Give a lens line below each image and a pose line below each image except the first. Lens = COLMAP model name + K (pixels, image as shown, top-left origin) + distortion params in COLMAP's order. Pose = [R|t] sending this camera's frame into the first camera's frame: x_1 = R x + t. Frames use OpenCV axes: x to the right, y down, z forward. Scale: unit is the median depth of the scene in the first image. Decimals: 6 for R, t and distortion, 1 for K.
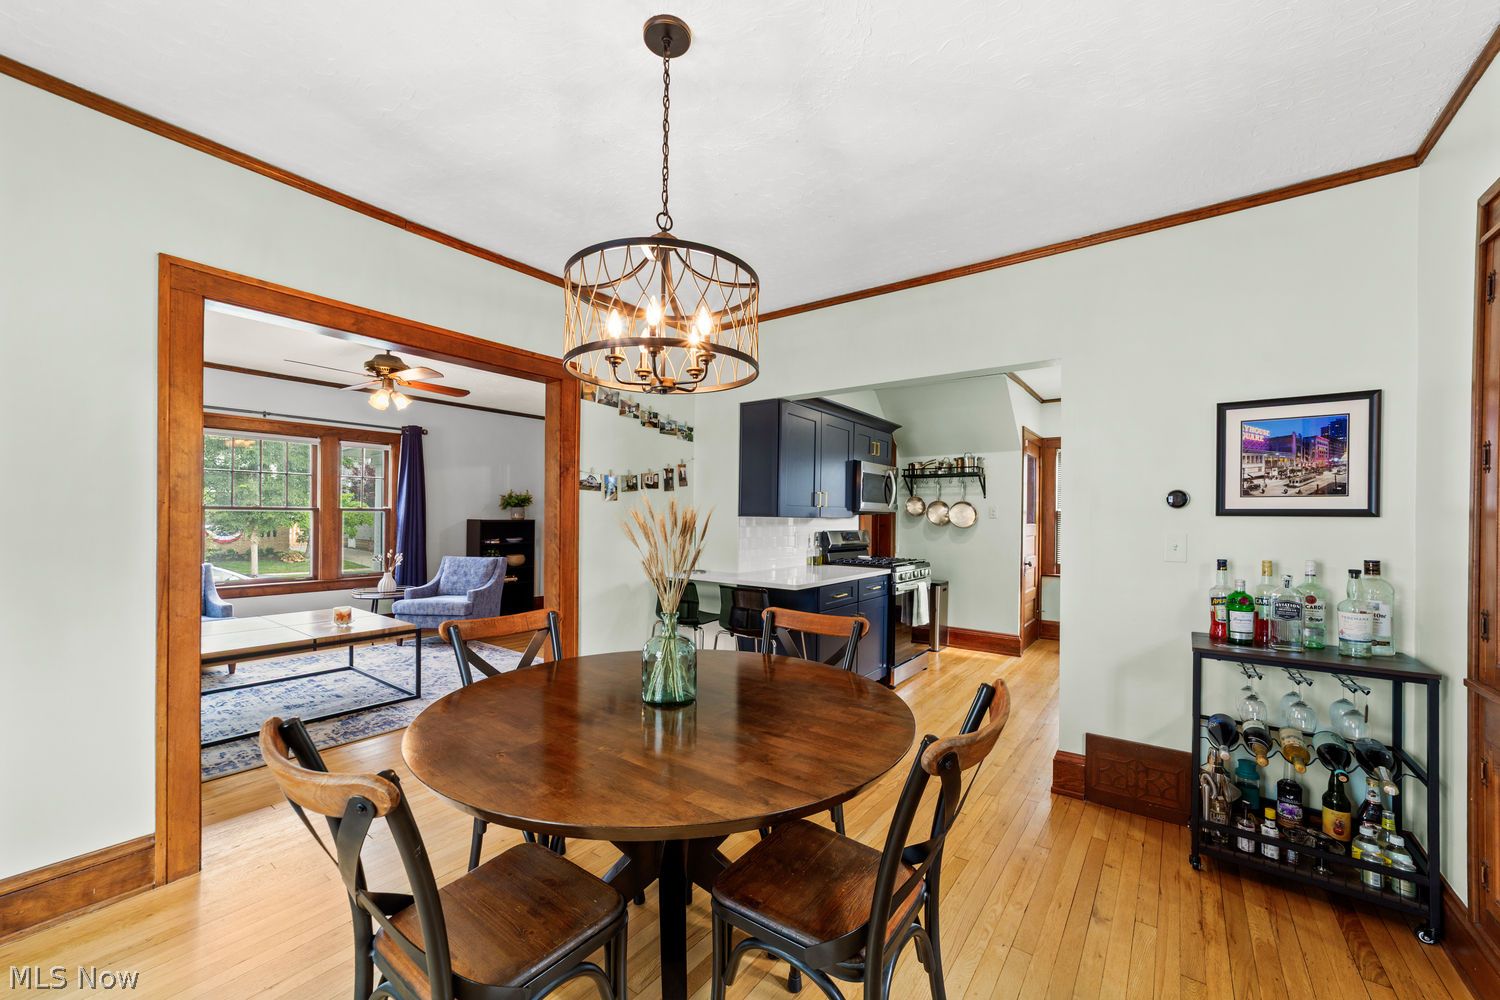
lens RADIAL K [[579.4, 0, 742.0], [0, 579.4, 514.3], [0, 0, 1]] dist [-0.014158, 0.006106]
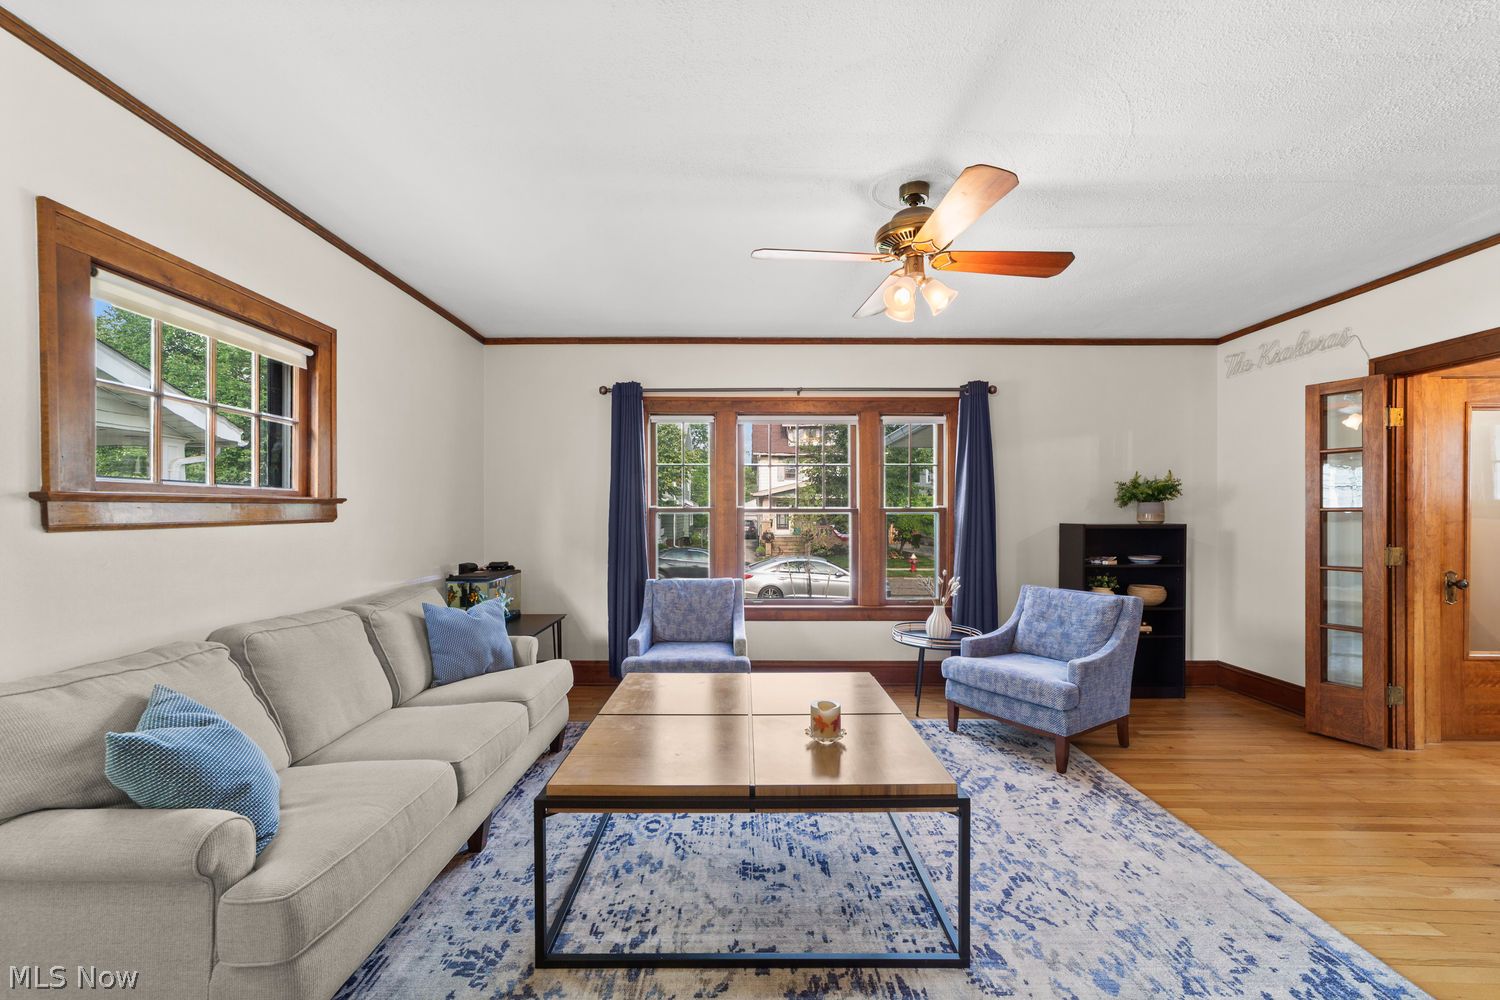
lens RADIAL K [[587.8, 0, 745.8], [0, 587.8, 502.4], [0, 0, 1]] dist [-0.013485, 0.009532]
pose [[0.604894, -0.022412, -0.795991, -0.221132], [0.007095, 0.999716, -0.022757, -0.001964], [0.796275, 0.008118, 0.604881, 0.434939]]
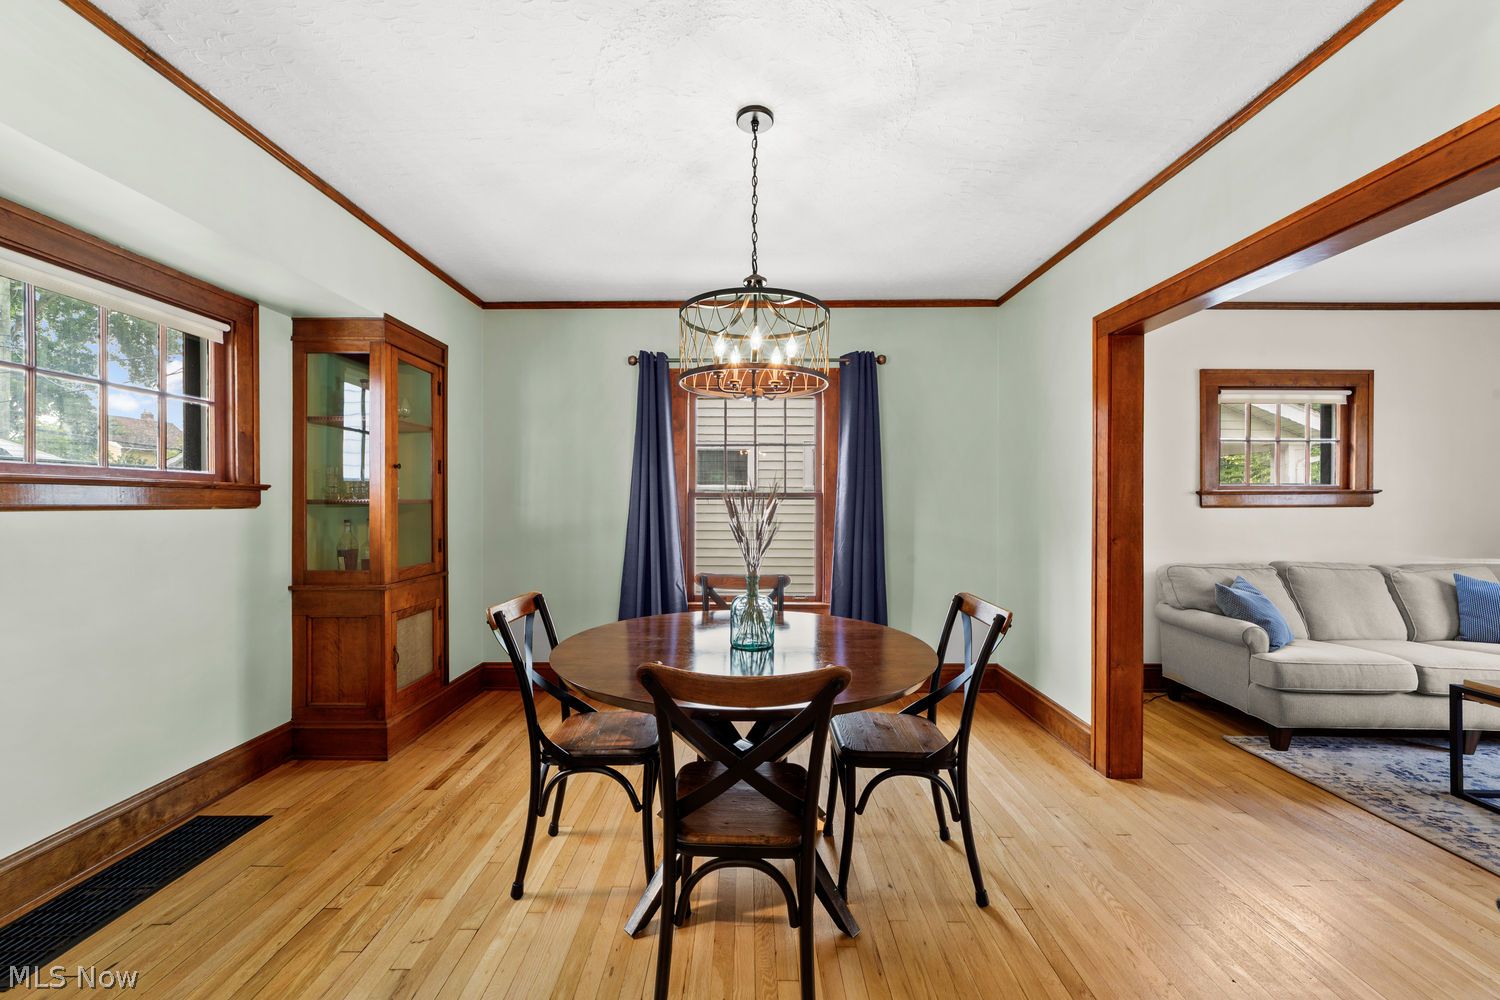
lens RADIAL K [[579.4, 0, 742.0], [0, 579.4, 514.3], [0, 0, 1]] dist [-0.014158, 0.006106]
pose [[-0.801301, 0.001251, -0.598261, 0.189044], [-0.009040, 0.999858, 0.014199, 0.006555], [0.598194, 0.016786, -0.801176, 0.558304]]
